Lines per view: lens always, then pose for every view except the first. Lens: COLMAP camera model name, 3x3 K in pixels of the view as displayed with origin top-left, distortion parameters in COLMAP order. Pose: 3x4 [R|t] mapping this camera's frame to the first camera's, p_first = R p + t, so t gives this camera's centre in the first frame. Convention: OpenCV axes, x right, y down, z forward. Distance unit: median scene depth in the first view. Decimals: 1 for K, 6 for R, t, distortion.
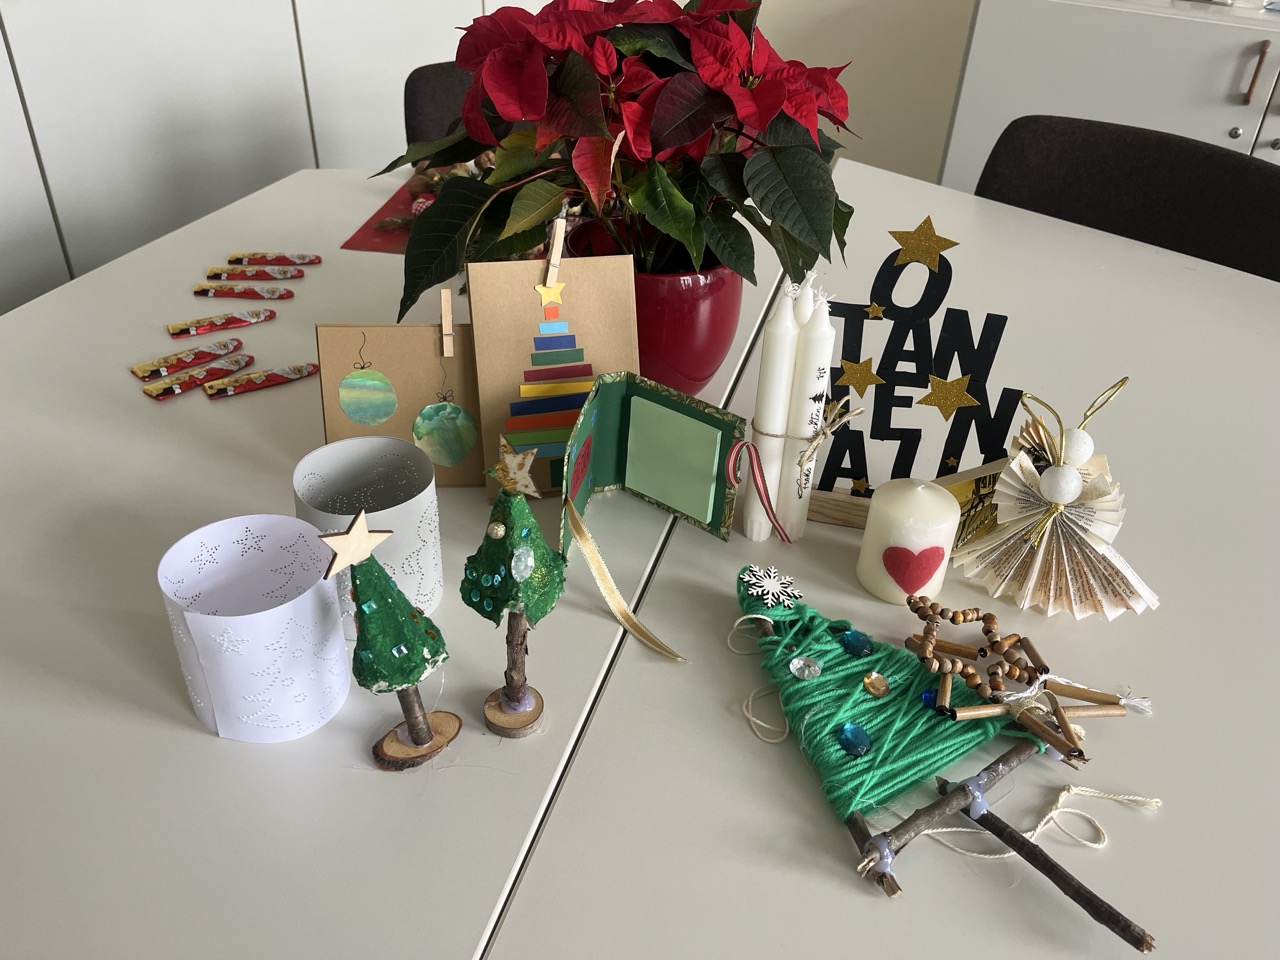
lens RADIAL K [[969.3, 0, 639.2], [0, 969.3, 484.0], [0, 0, 1]] dist [0.013812, -0.013731]
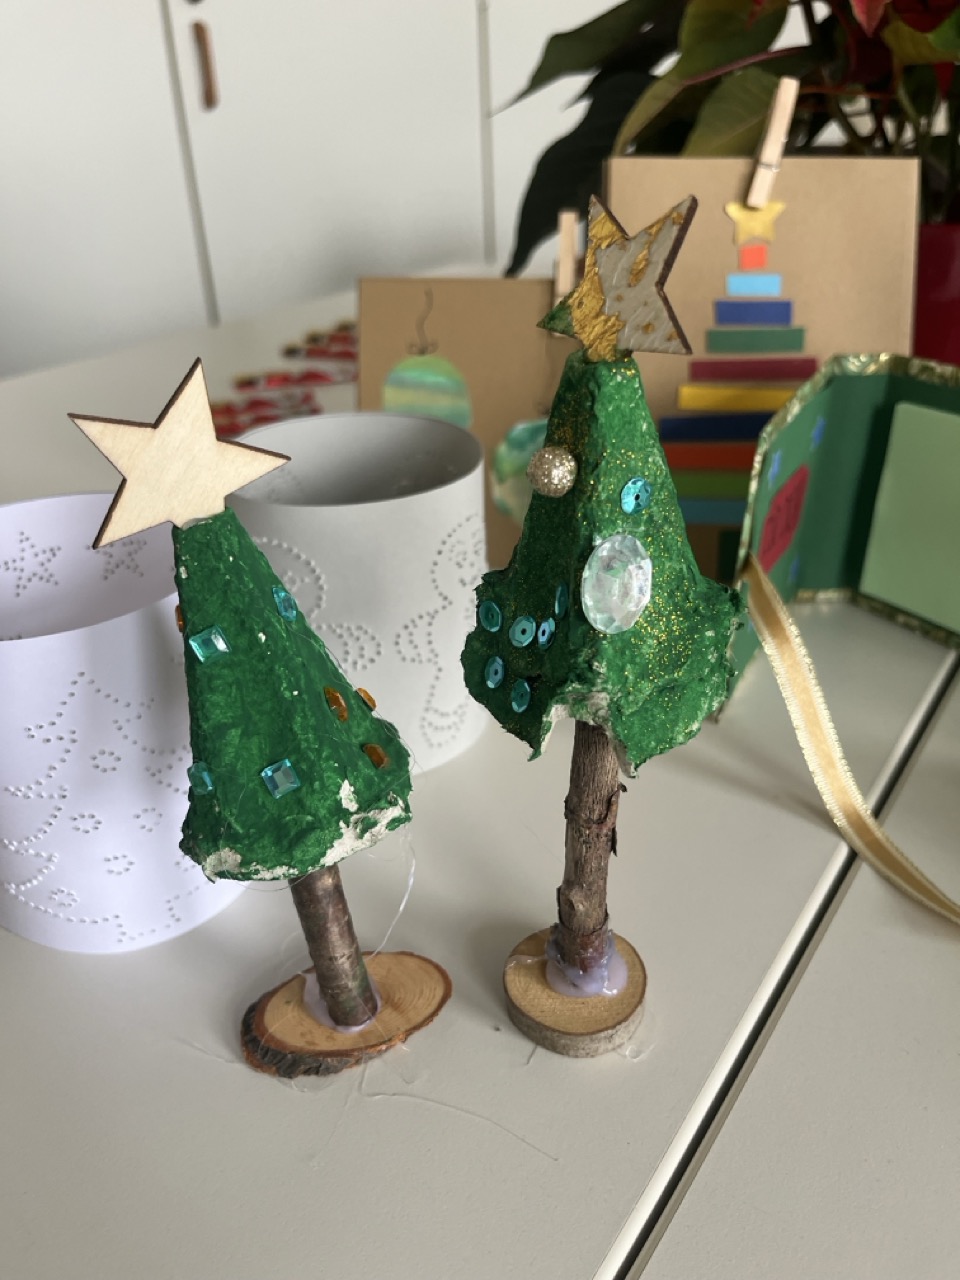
lens RADIAL K [[969.3, 0, 486.8], [0, 969.3, 637.5], [0, 0, 1]] dist [0.013812, -0.013731]
pose [[0.941364, 0.092489, -0.324468, -0.043961], [-0.121375, 0.990142, -0.069902, 0.122791], [0.314804, 0.105185, 0.943310, 0.600820]]
